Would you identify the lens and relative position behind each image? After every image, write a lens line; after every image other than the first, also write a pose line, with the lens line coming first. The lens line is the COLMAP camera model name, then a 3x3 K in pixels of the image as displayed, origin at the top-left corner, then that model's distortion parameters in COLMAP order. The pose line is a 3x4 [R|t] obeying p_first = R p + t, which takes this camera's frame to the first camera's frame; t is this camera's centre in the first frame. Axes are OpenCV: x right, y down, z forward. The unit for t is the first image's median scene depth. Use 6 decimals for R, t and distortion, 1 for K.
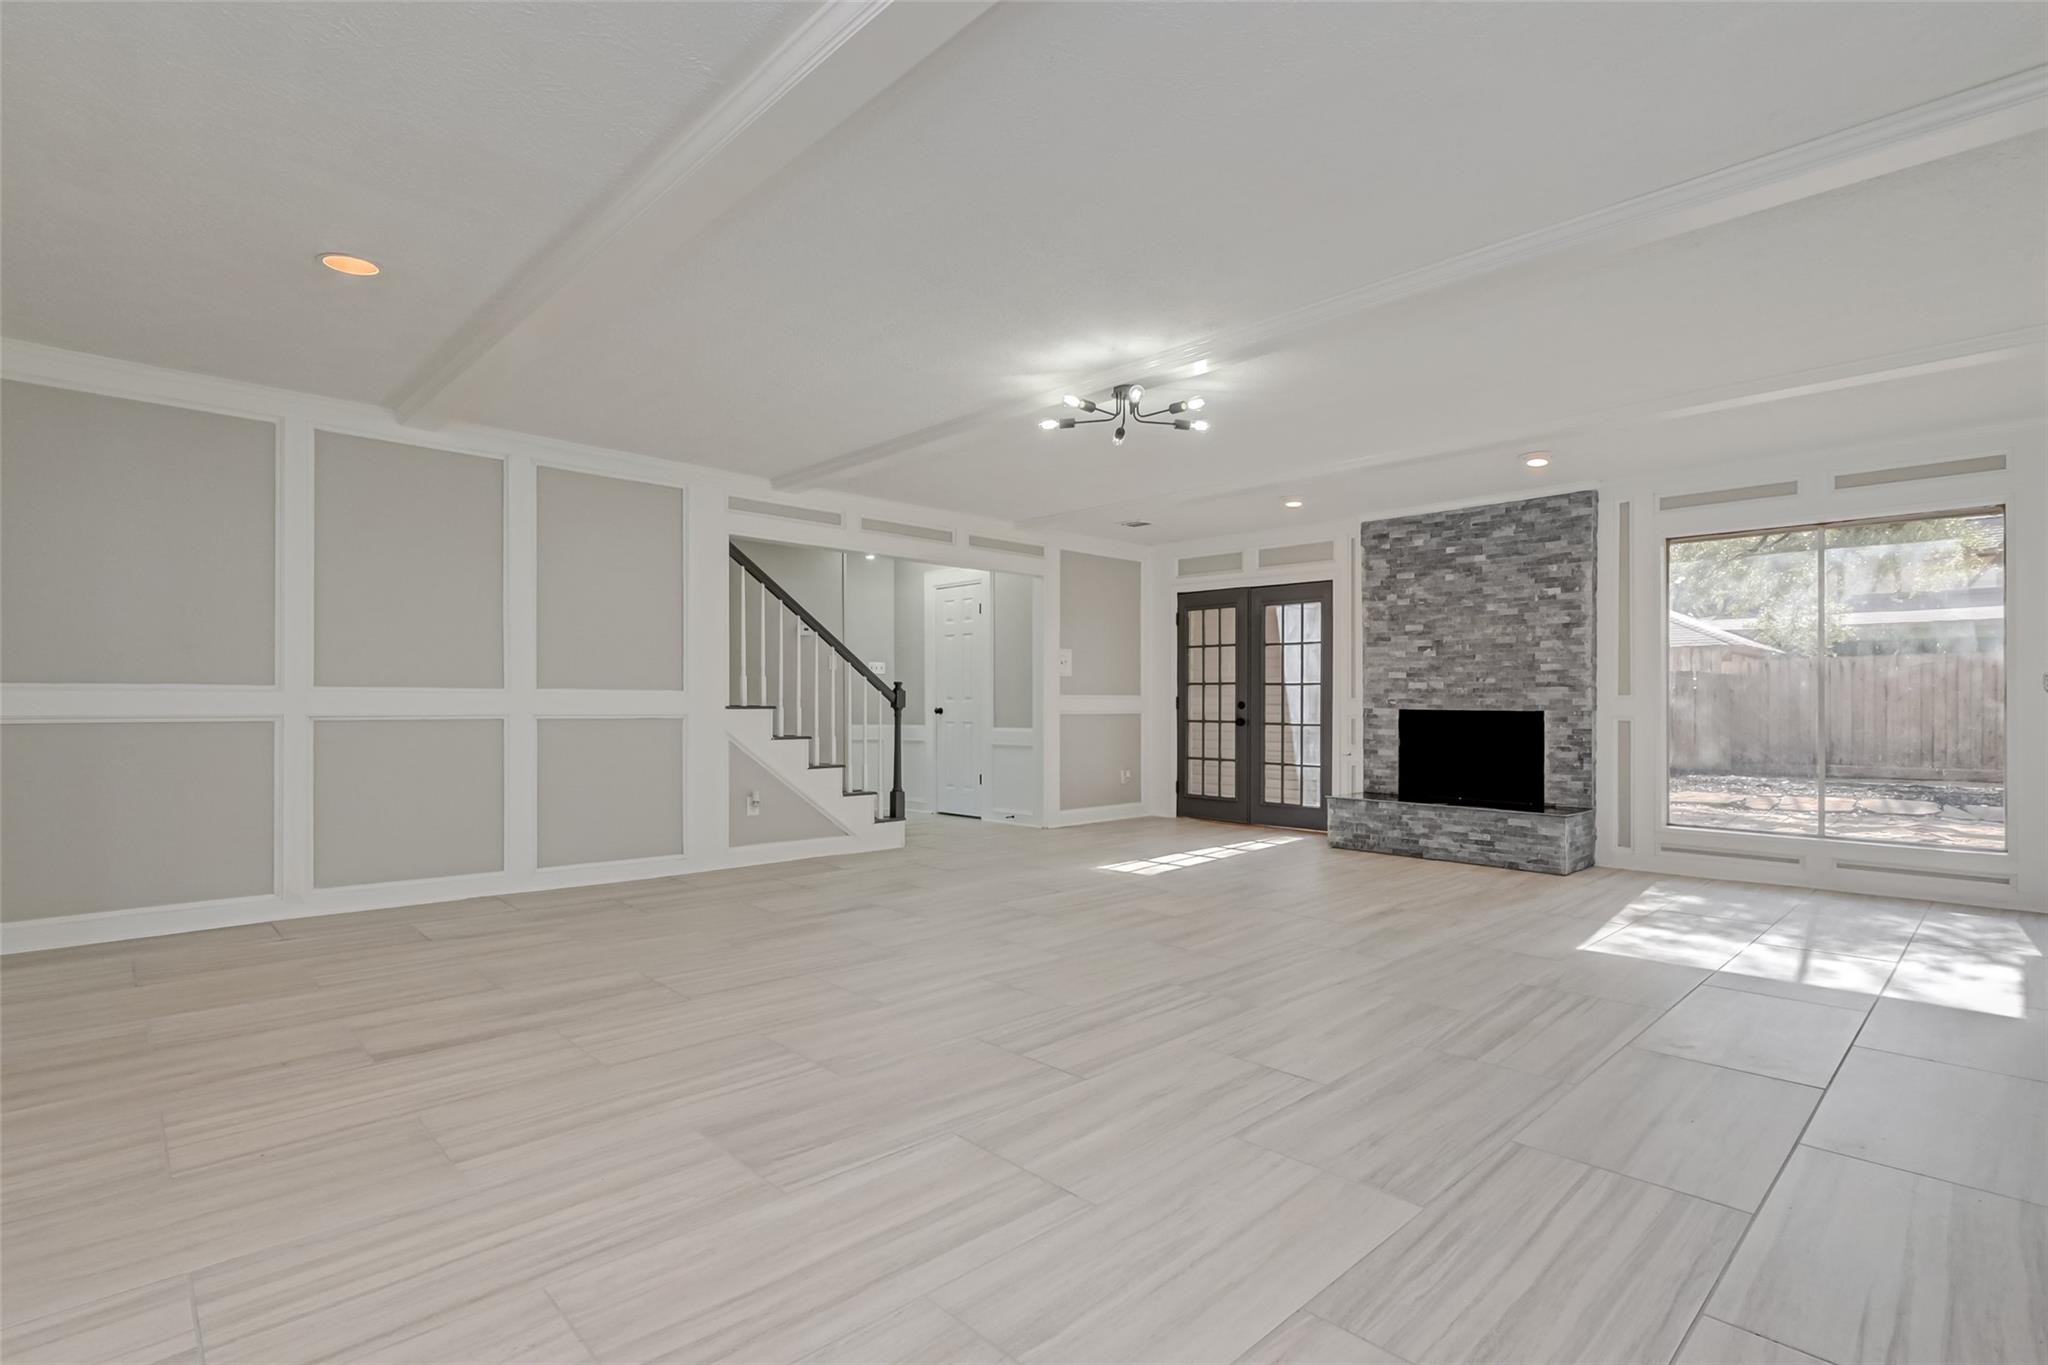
lens RADIAL K [[942.4, 0, 1028.4], [0, 942.4, 697.9], [0, 0, 1]] dist [0.001435, 0.000492]
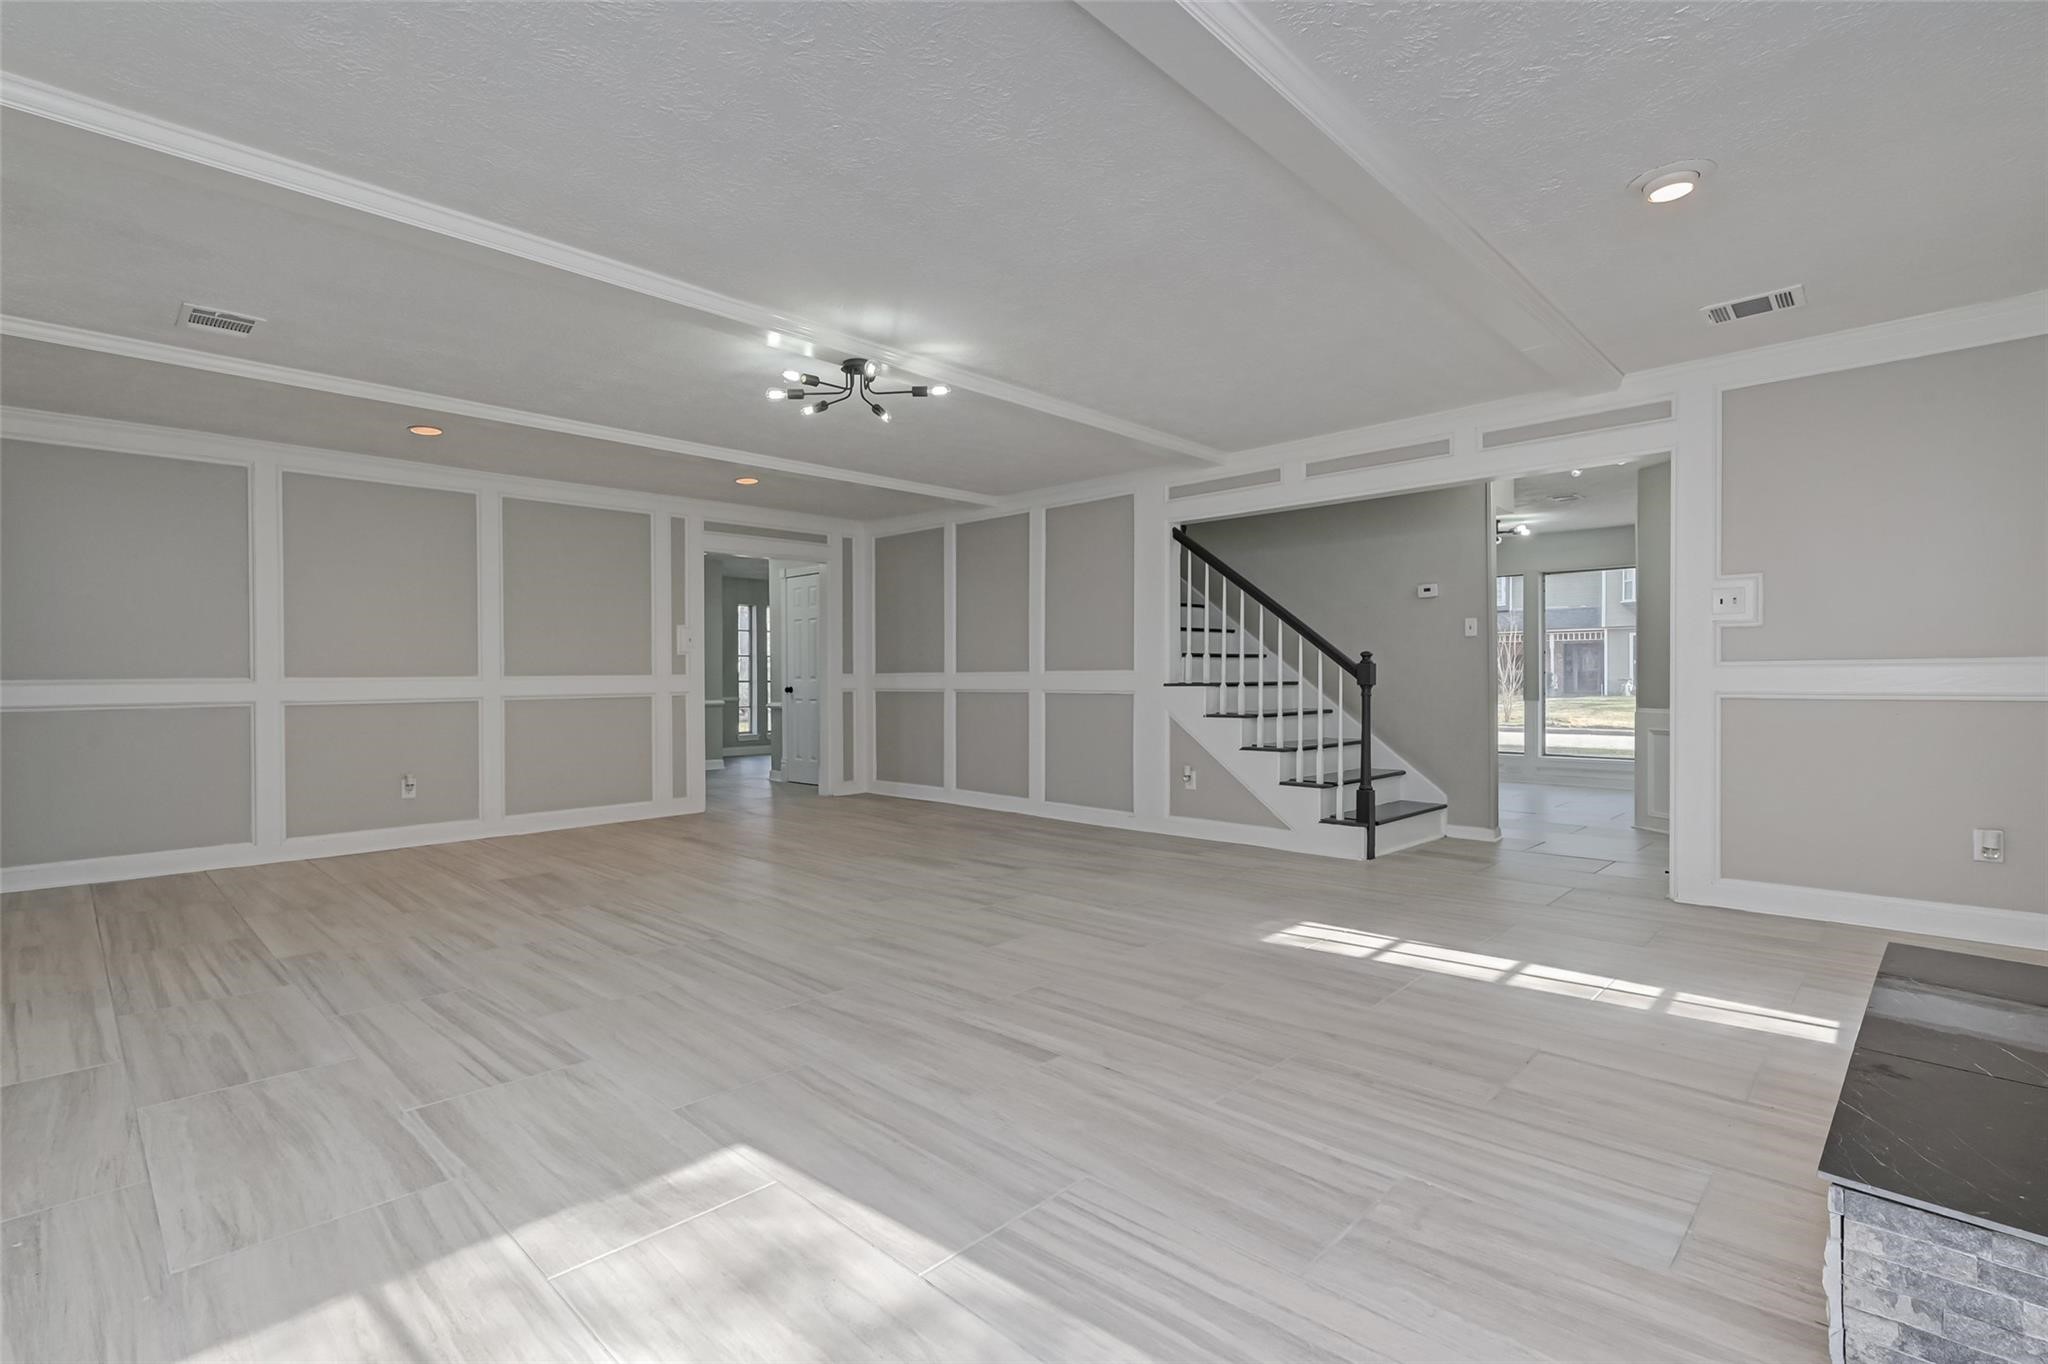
lens RADIAL K [[987.6, 0, 1025.5], [0, 987.6, 681.8], [0, 0, 1]] dist [0.011937, -0.000124]
pose [[0.033122, -0.000690, -0.999451, 0.807024], [0.012055, 0.999927, -0.000291, 0.004882], [0.999379, -0.012038, 0.033128, 0.807374]]
